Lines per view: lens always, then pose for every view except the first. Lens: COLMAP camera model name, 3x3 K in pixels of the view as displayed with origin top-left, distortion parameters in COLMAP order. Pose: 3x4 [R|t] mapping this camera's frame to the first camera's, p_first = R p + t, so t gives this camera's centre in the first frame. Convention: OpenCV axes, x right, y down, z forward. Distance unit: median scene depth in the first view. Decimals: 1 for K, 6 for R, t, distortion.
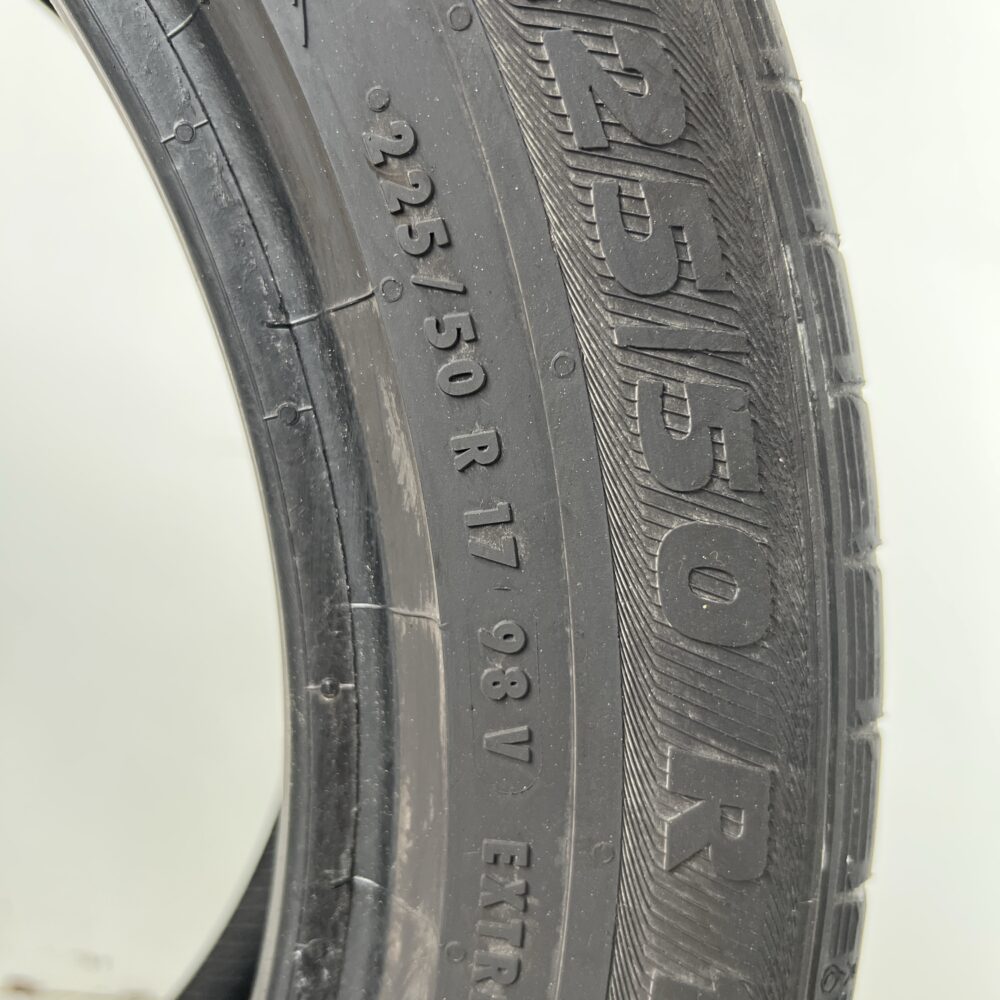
lens RADIAL K [[994.4, 0, 500.0], [0, 994.4, 500.0], [0, 0, 1]] dist [0.116432, -0.372682]
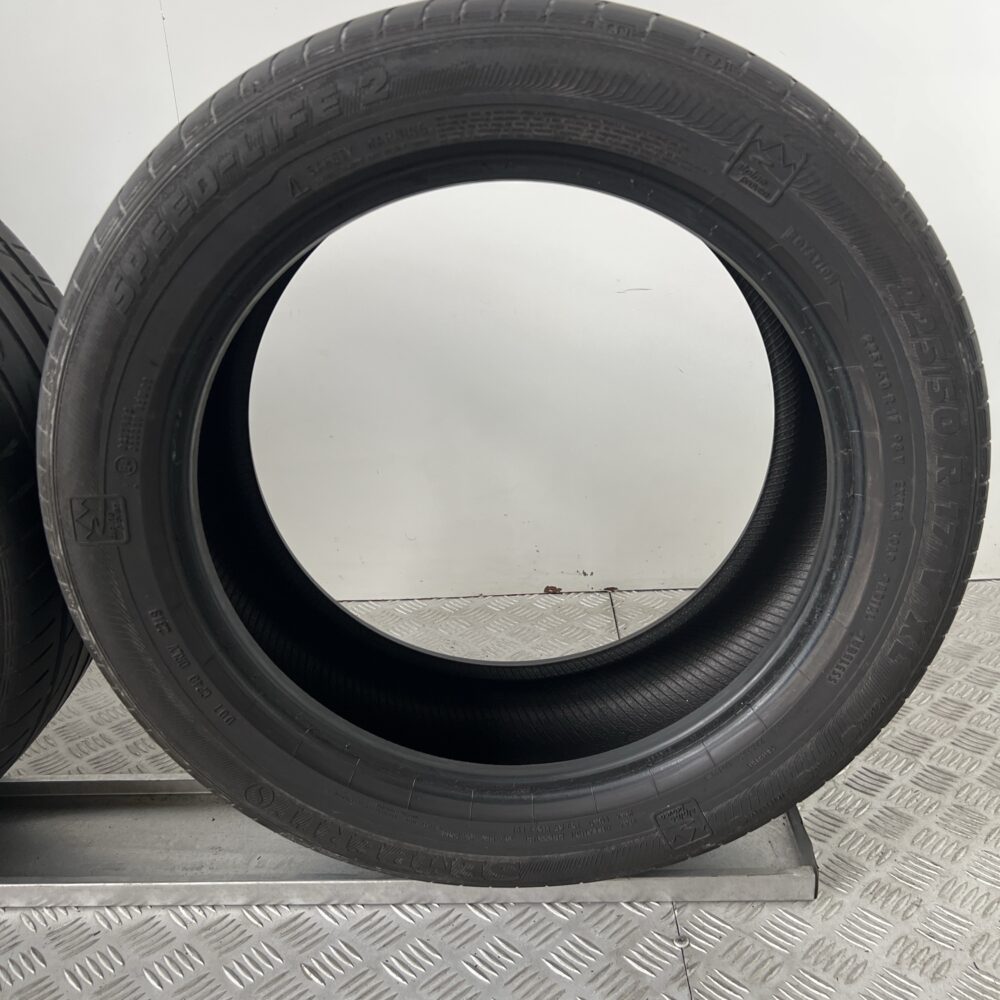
lens RADIAL K [[994.4, 0, 500.0], [0, 994.4, 500.0], [0, 0, 1]] dist [0.116432, -0.372682]
pose [[0.971237, -0.113810, -0.209157, -0.786333], [0.173169, 0.940496, 0.292369, -1.180867], [0.163437, -0.320179, 0.933153, -3.452520]]
